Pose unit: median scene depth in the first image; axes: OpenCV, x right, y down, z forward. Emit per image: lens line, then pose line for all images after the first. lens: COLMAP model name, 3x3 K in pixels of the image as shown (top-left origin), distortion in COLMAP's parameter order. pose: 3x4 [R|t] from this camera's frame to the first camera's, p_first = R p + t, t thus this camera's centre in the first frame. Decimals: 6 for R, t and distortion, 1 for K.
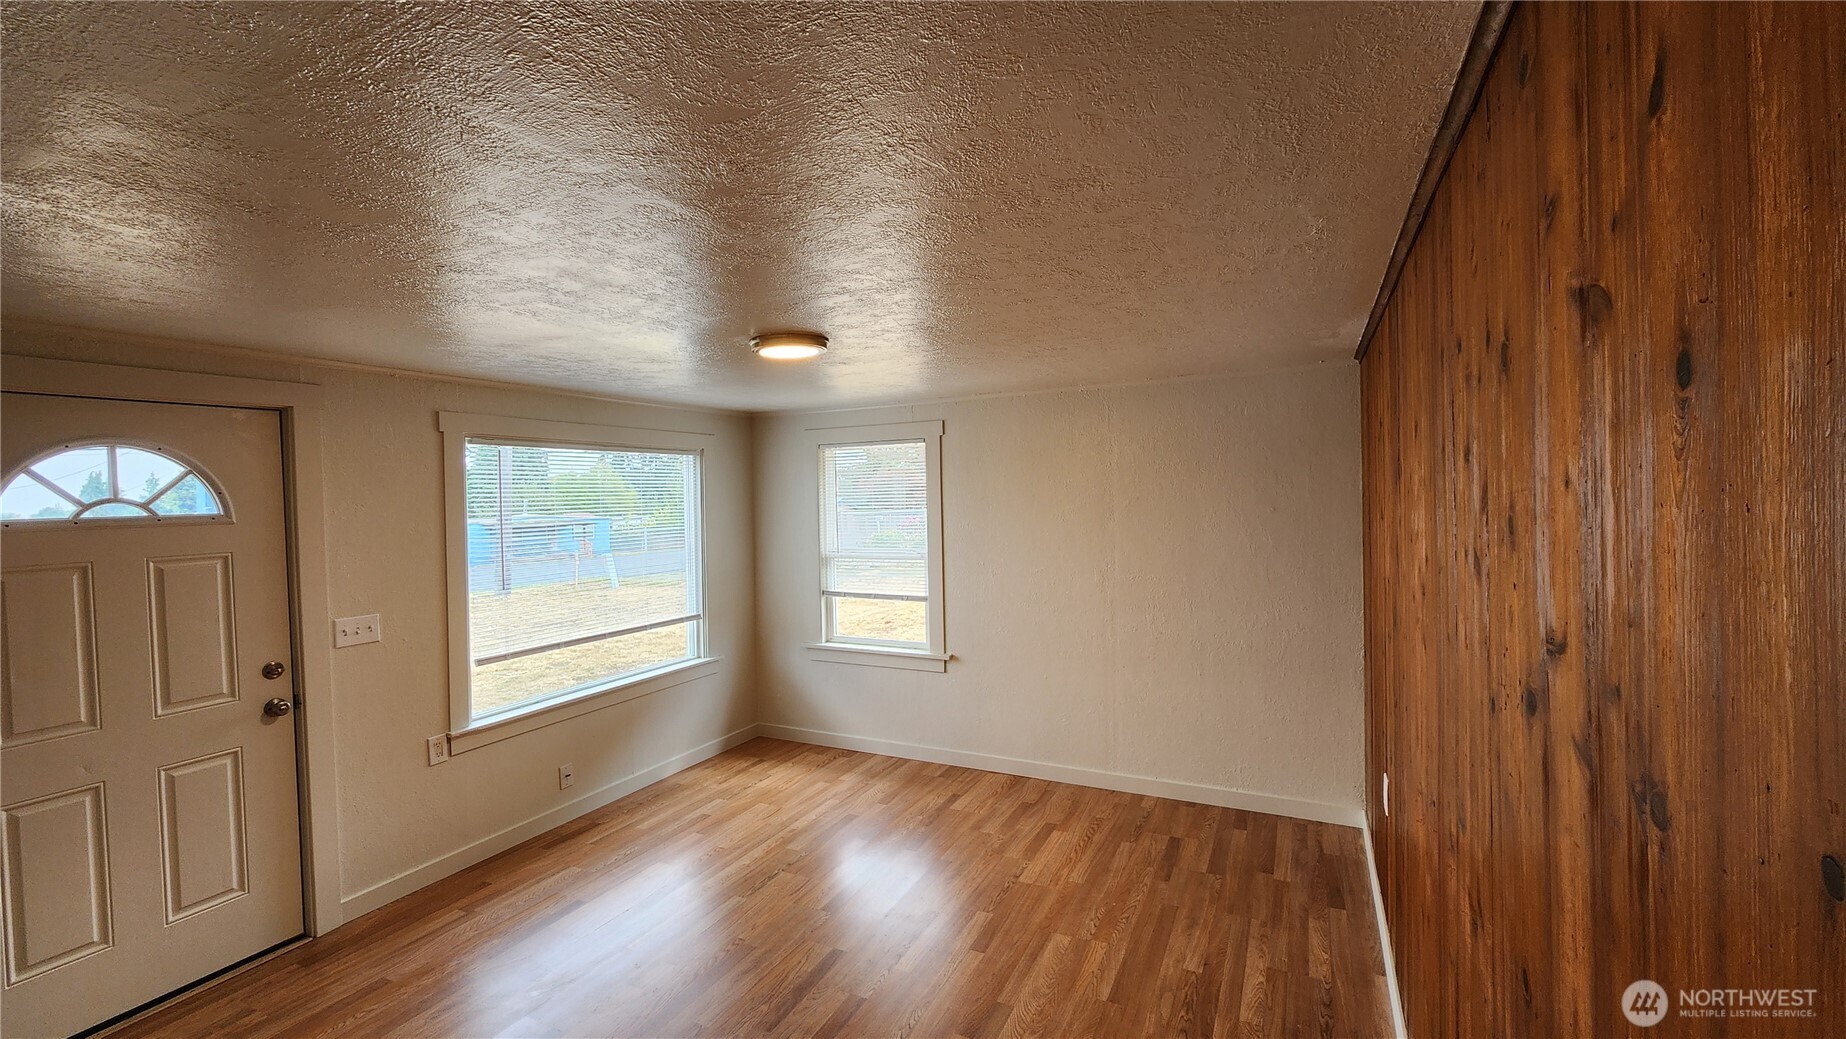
lens RADIAL K [[752.7, 0, 927.9], [0, 752.7, 507.5], [0, 0, 1]] dist [0.000360, -0.000061]
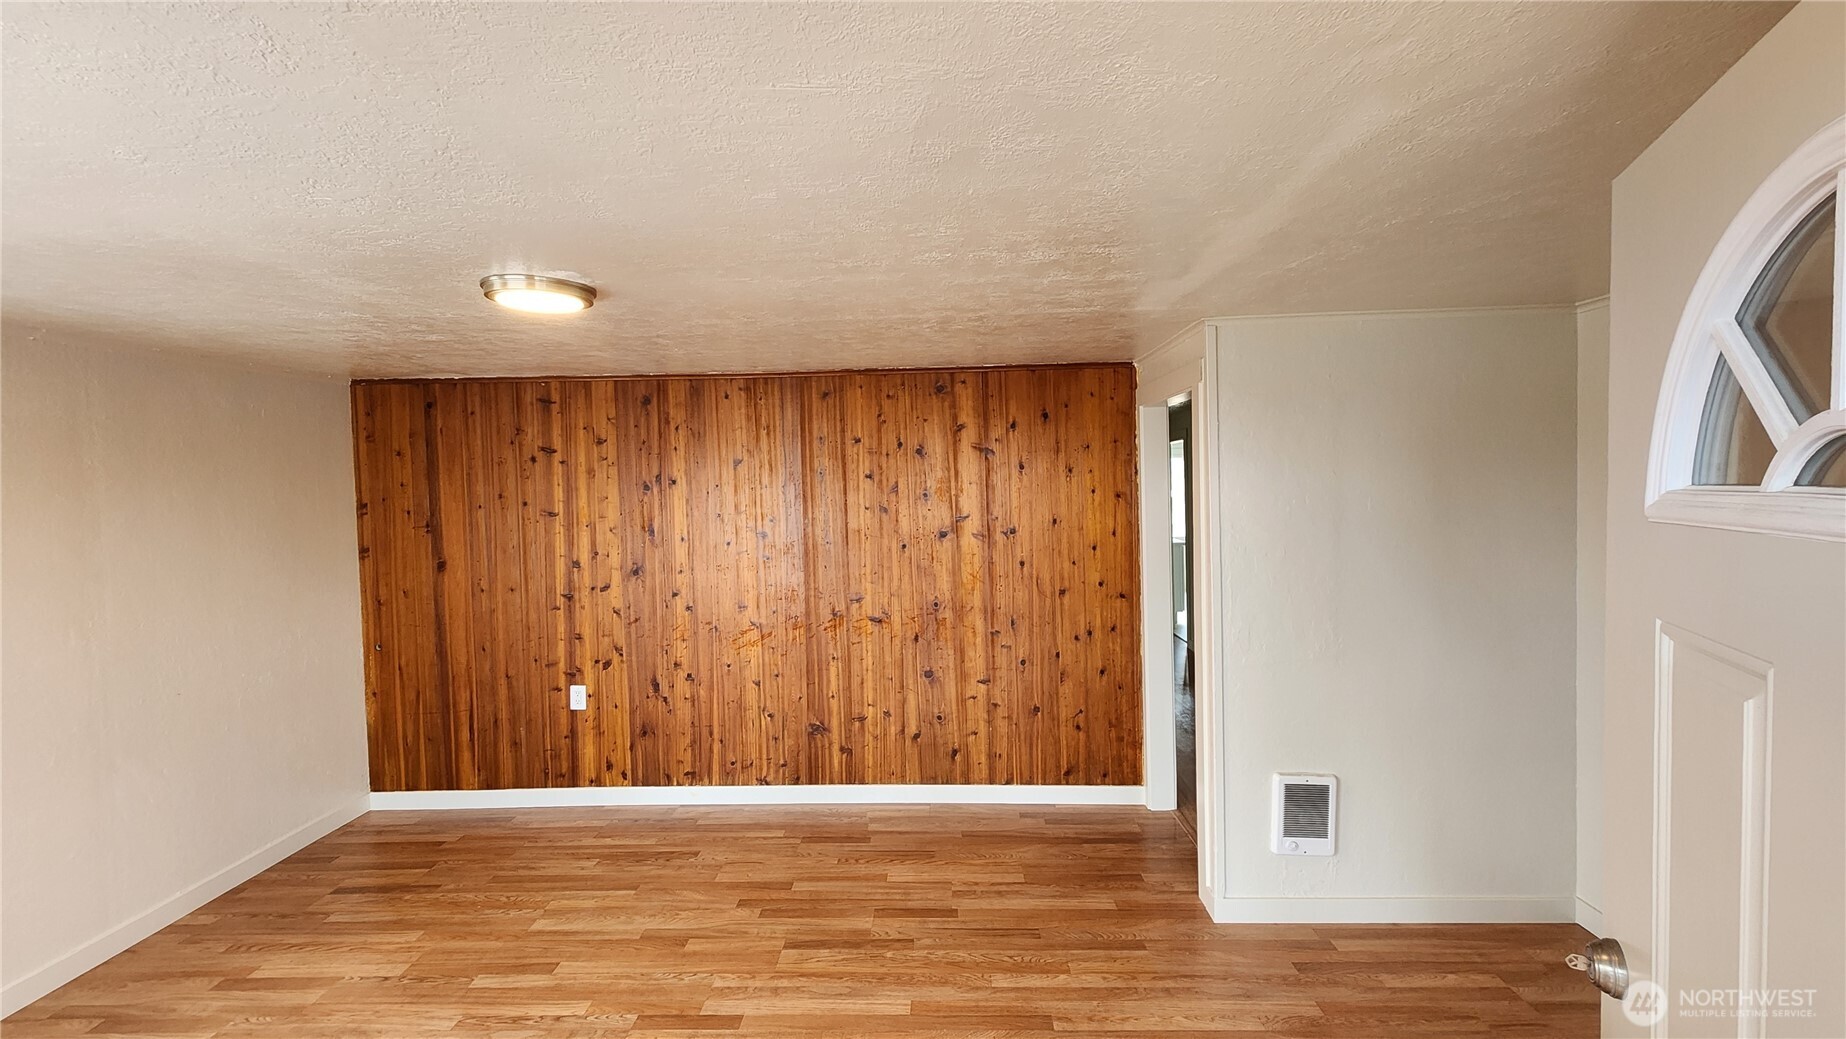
lens RADIAL K [[752.7, 0, 927.9], [0, 752.7, 507.5], [0, 0, 1]] dist [0.000360, -0.000061]
pose [[-0.421342, 0.002603, 0.906898, -0.785414], [0.046385, 0.998749, 0.018684, 0.006886], [-0.905715, 0.049938, -0.420935, 0.739660]]
